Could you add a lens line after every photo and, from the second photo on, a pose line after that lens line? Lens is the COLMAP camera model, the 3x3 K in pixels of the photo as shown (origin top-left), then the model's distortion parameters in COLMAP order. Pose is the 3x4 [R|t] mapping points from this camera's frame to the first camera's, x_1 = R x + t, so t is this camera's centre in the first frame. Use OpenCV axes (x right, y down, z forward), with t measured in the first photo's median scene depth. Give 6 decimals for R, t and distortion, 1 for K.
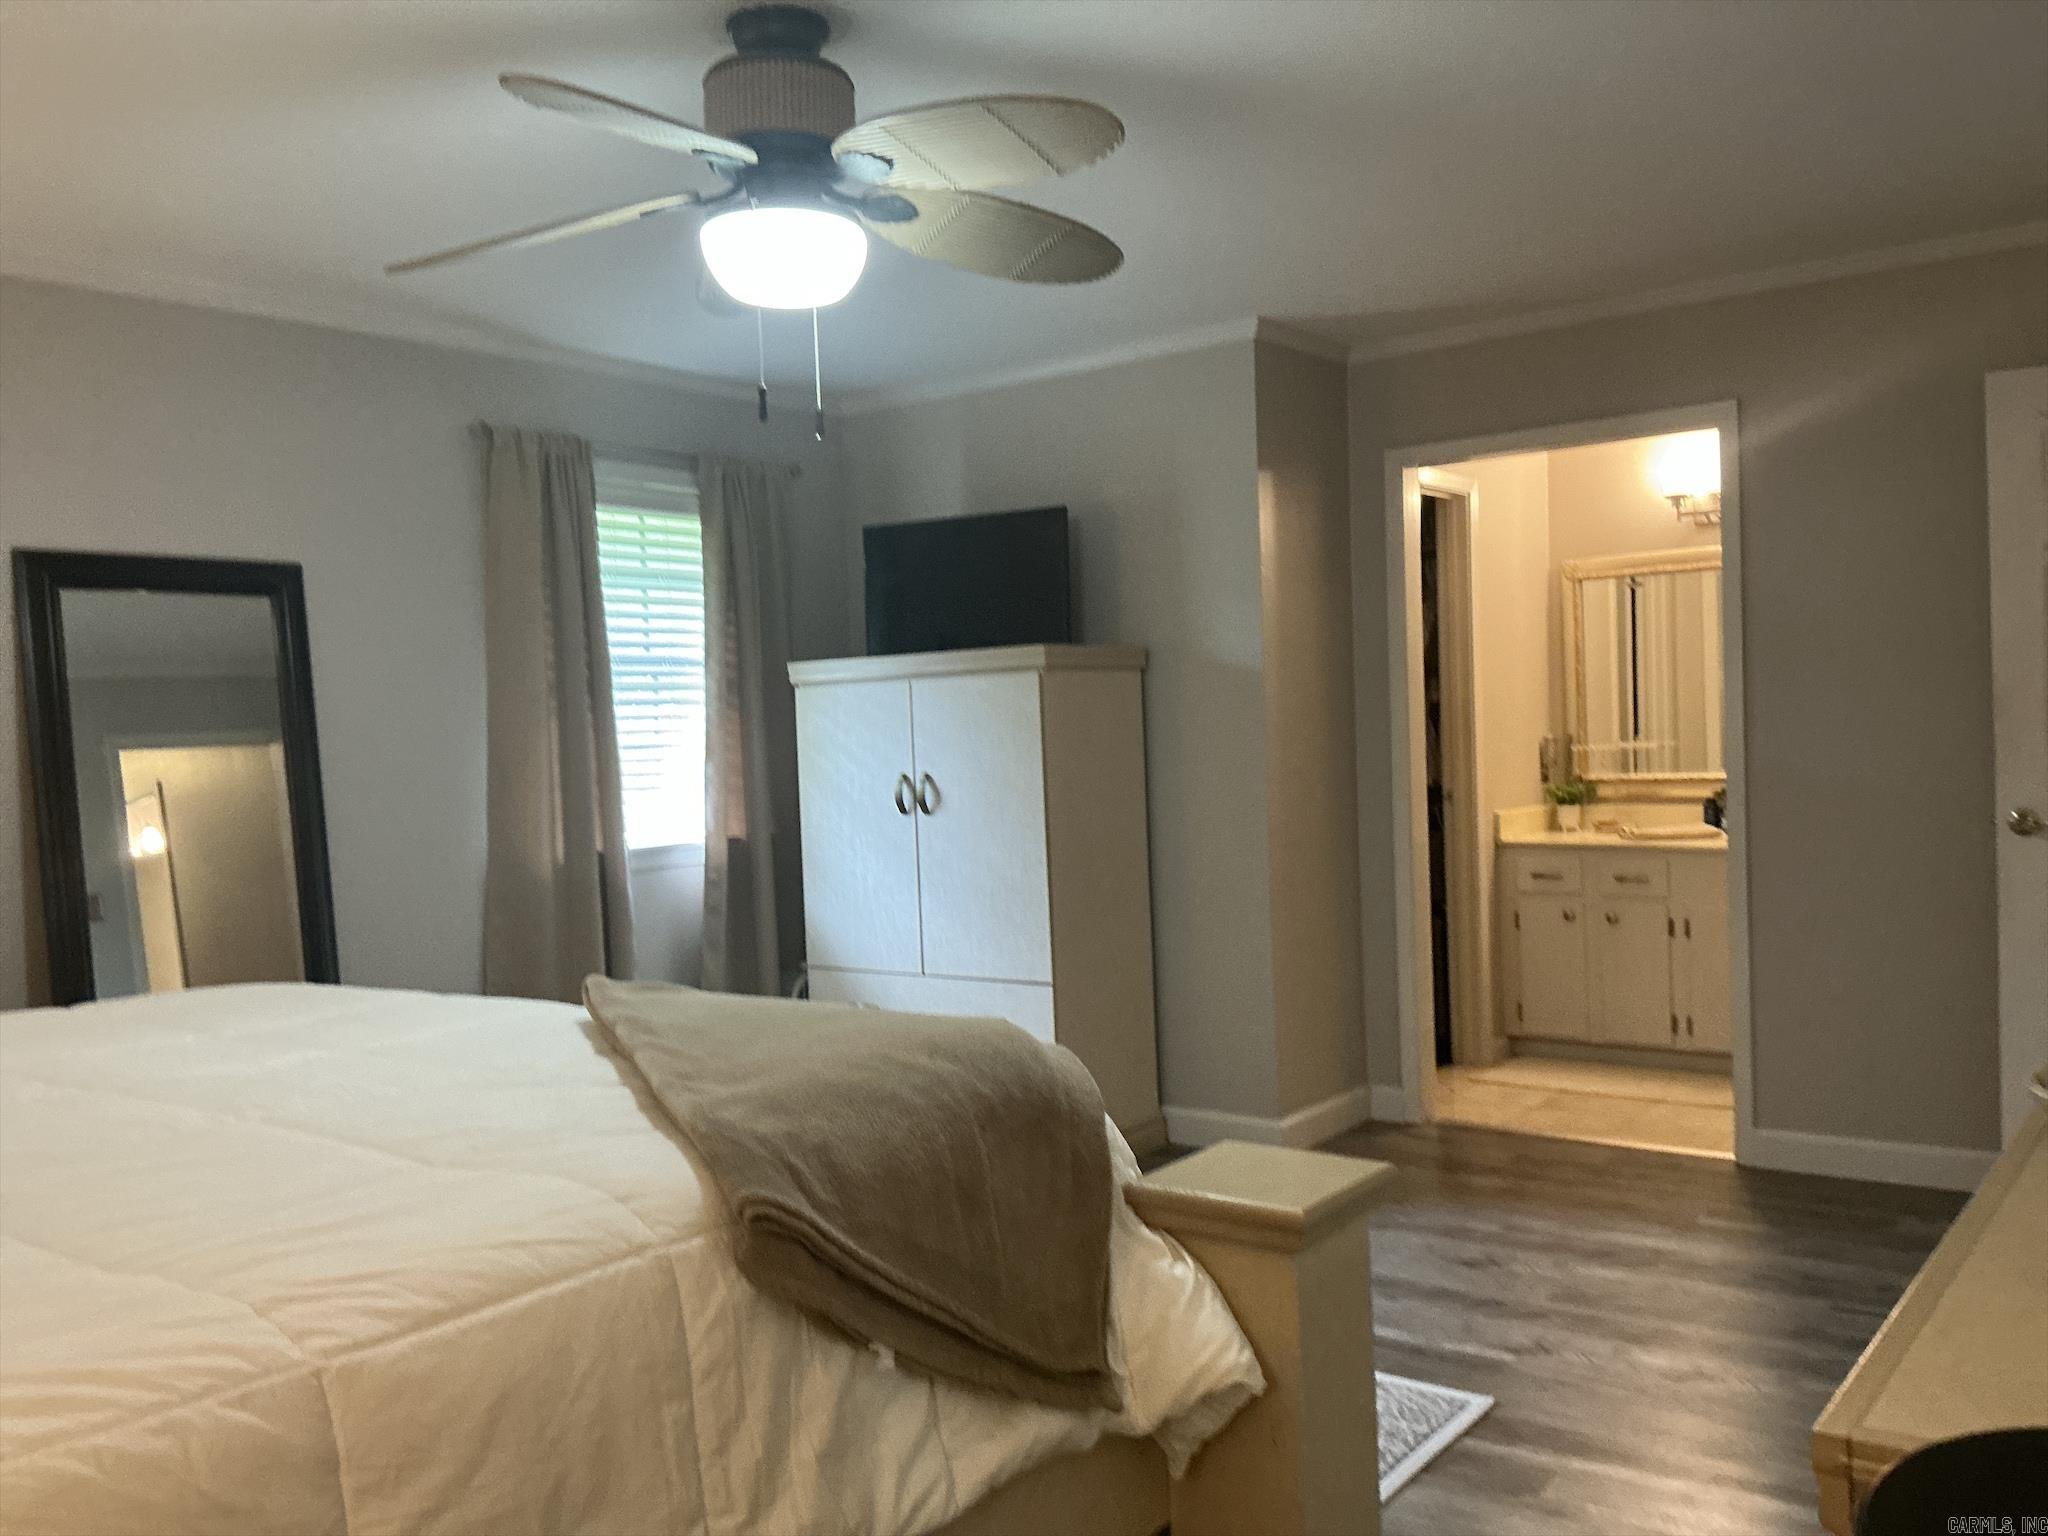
lens RADIAL K [[1703.3, 0, 1028.1], [0, 1703.3, 761.0], [0, 0, 1]] dist [0.171780, -0.377466]
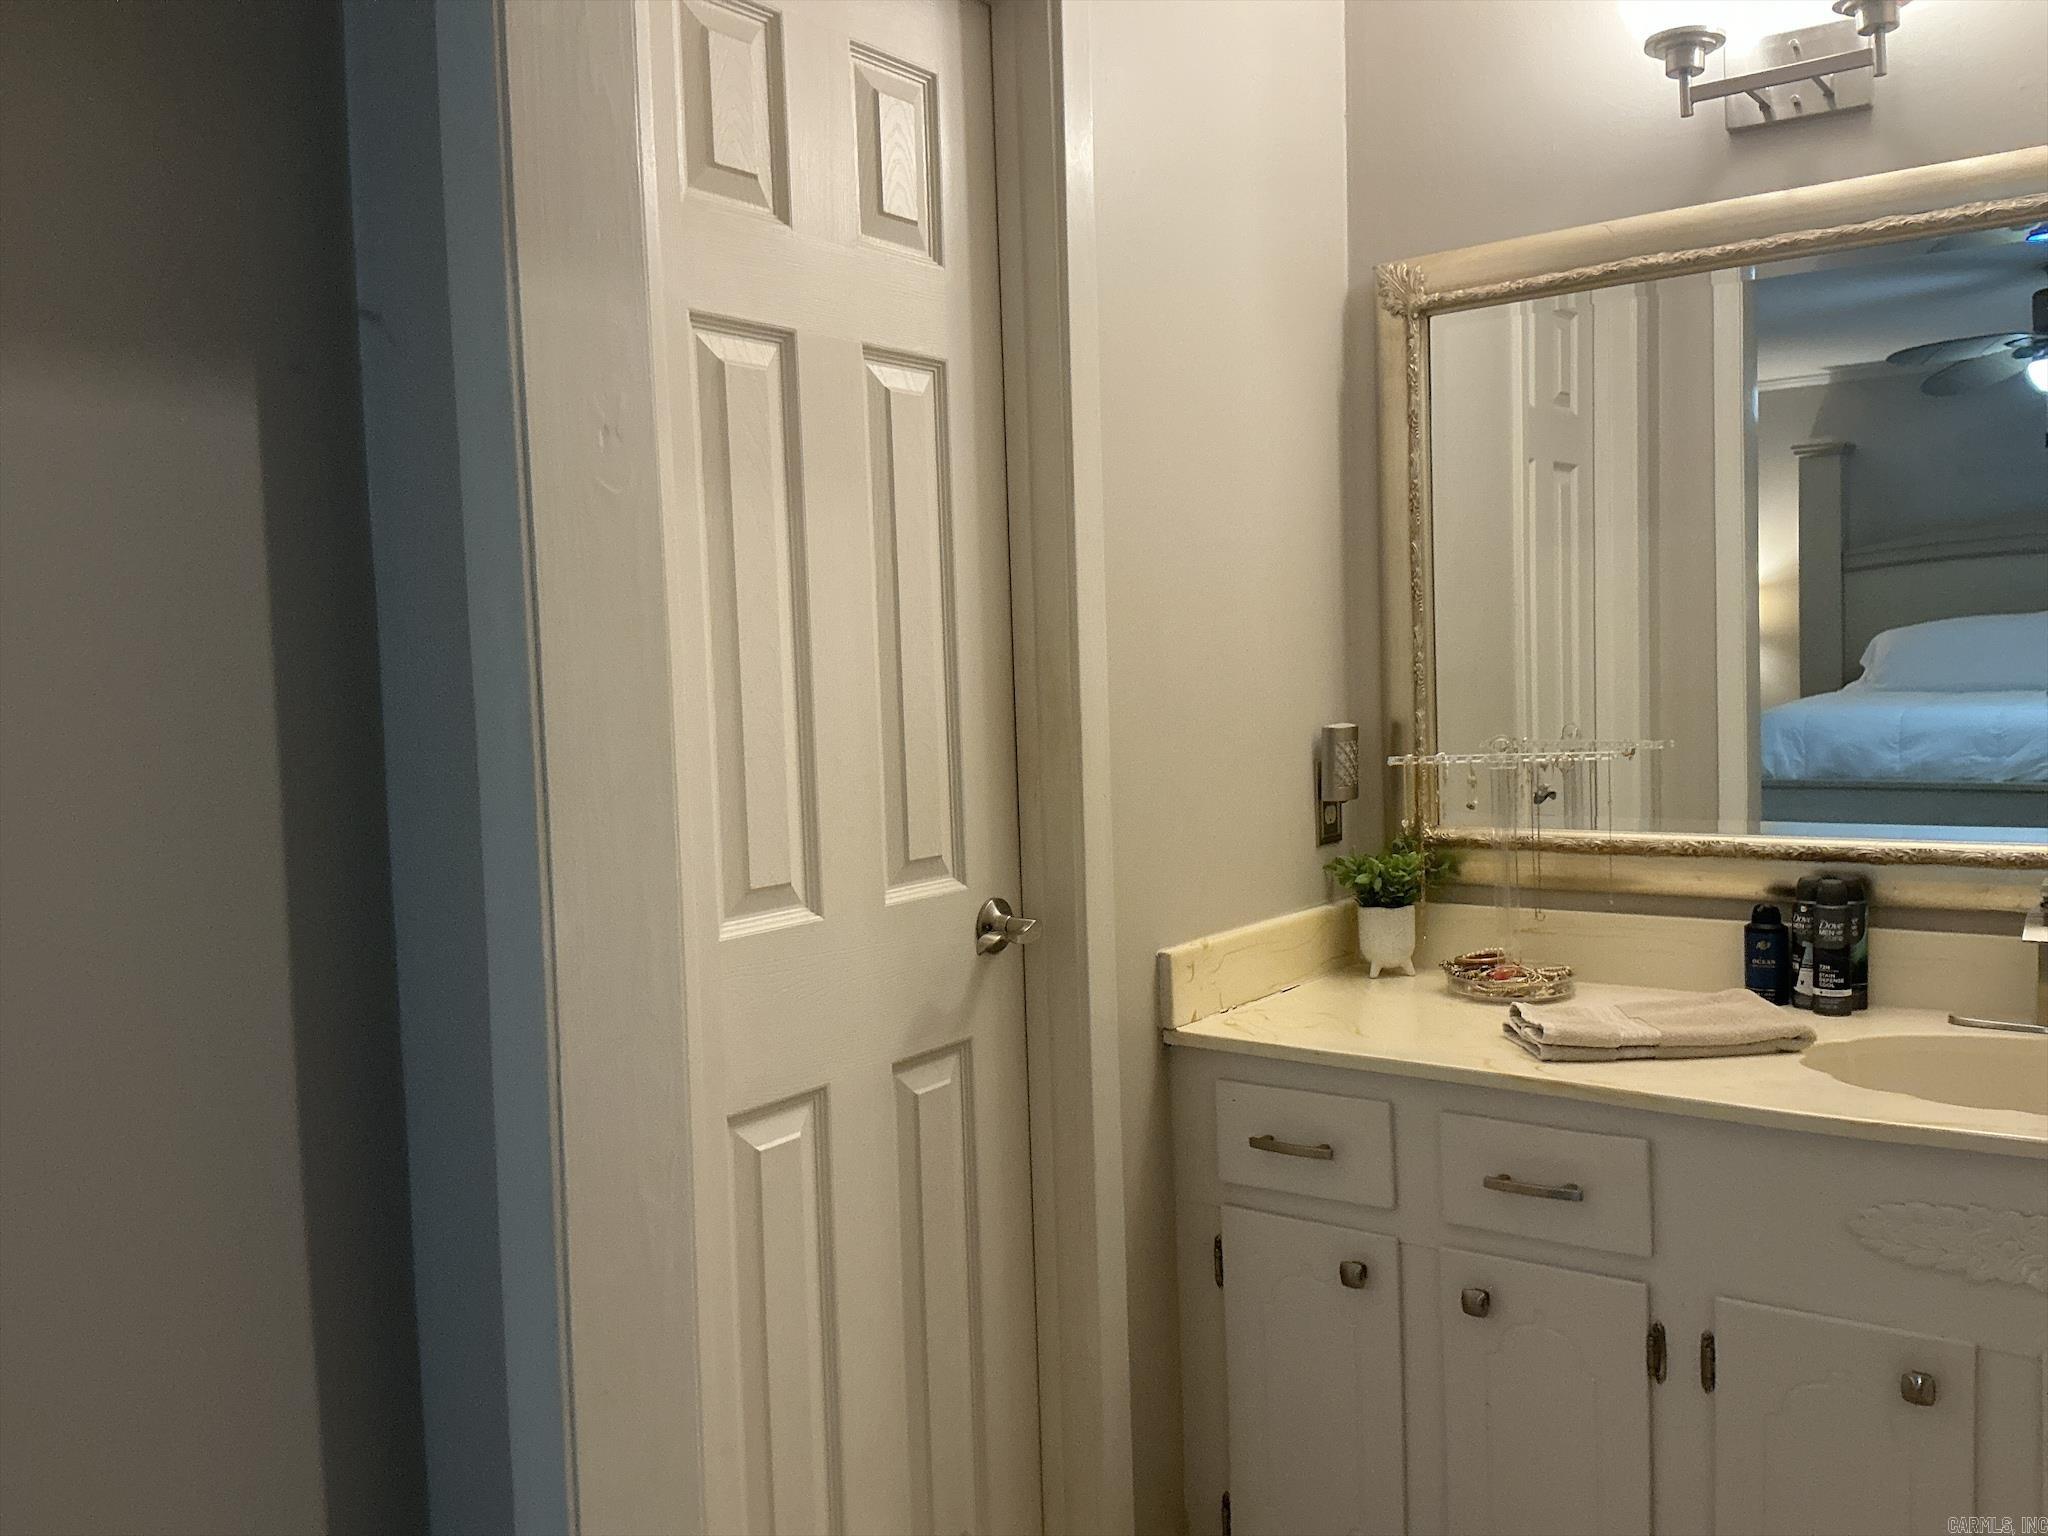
lens RADIAL K [[1703.3, 0, 1028.1], [0, 1703.3, 761.0], [0, 0, 1]] dist [0.171780, -0.377466]
pose [[0.999626, -0.000148, 0.027357, 0.223729], [-0.000892, 0.999278, 0.037986, -0.021361], [-0.027343, -0.037996, 0.998904, 0.623759]]
